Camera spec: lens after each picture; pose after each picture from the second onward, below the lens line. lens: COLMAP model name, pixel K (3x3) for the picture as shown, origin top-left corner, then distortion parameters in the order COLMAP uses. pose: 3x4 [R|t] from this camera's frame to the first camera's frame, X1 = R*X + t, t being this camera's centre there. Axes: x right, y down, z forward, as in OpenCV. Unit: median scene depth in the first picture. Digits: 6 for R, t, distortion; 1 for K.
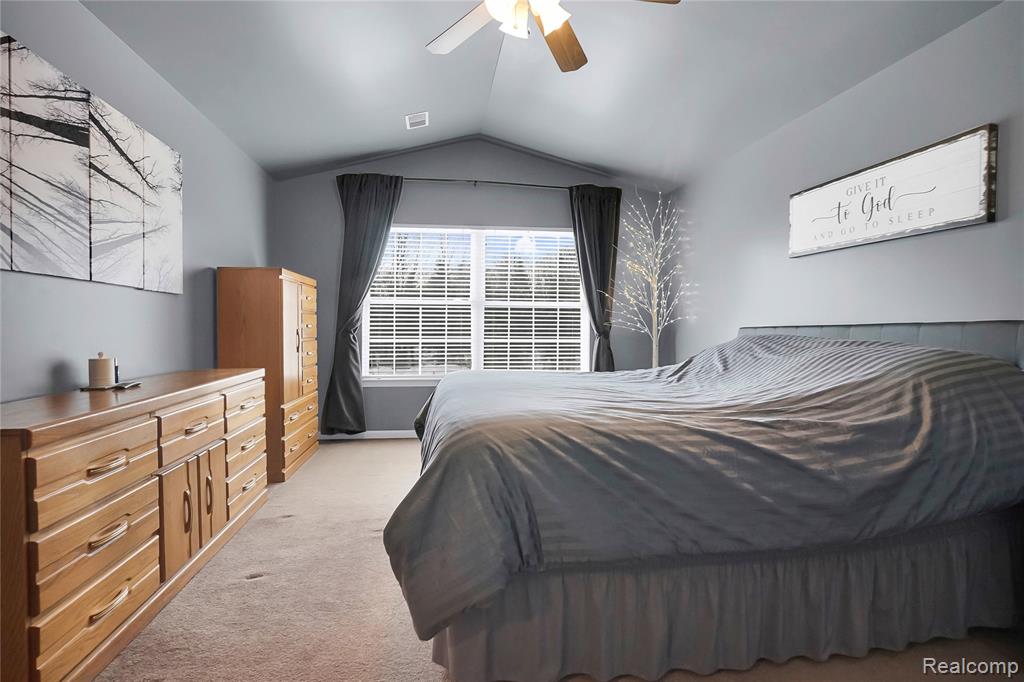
lens RADIAL K [[541.7, 0, 500.3], [0, 541.7, 333.8], [0, 0, 1]] dist [-0.046531, 0.024857]
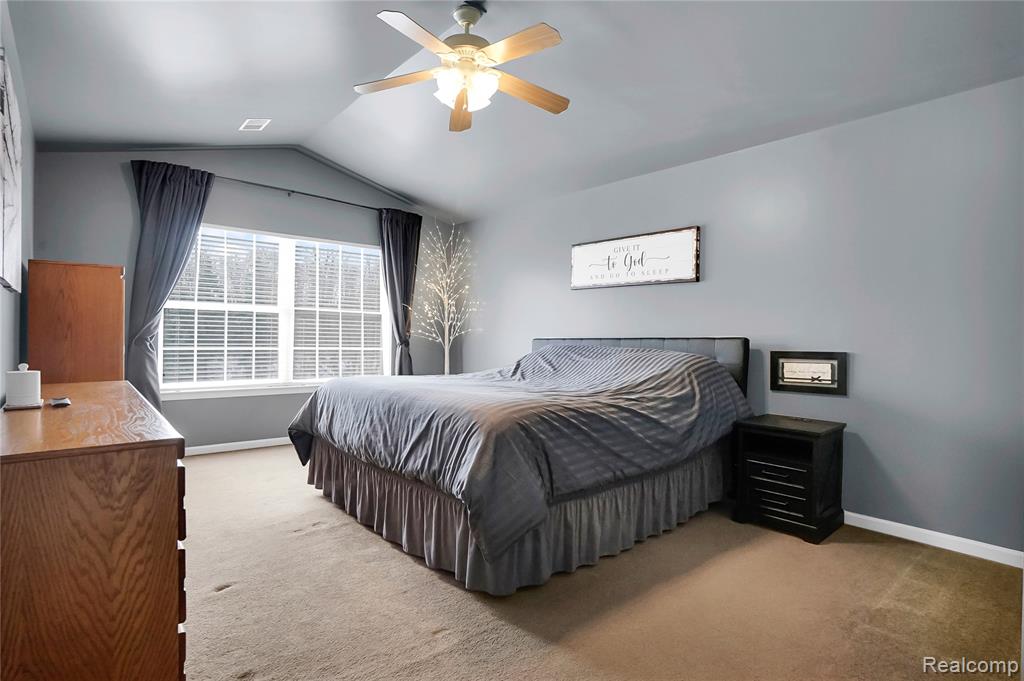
lens RADIAL K [[520.5, 0, 537.5], [0, 520.5, 333.5], [0, 0, 1]] dist [-0.058324, 0.038193]
pose [[0.820659, 0.015159, 0.571217, -0.328739], [-0.006186, 0.999825, -0.017647, -0.002516], [-0.571385, 0.010949, 0.820609, -0.071913]]
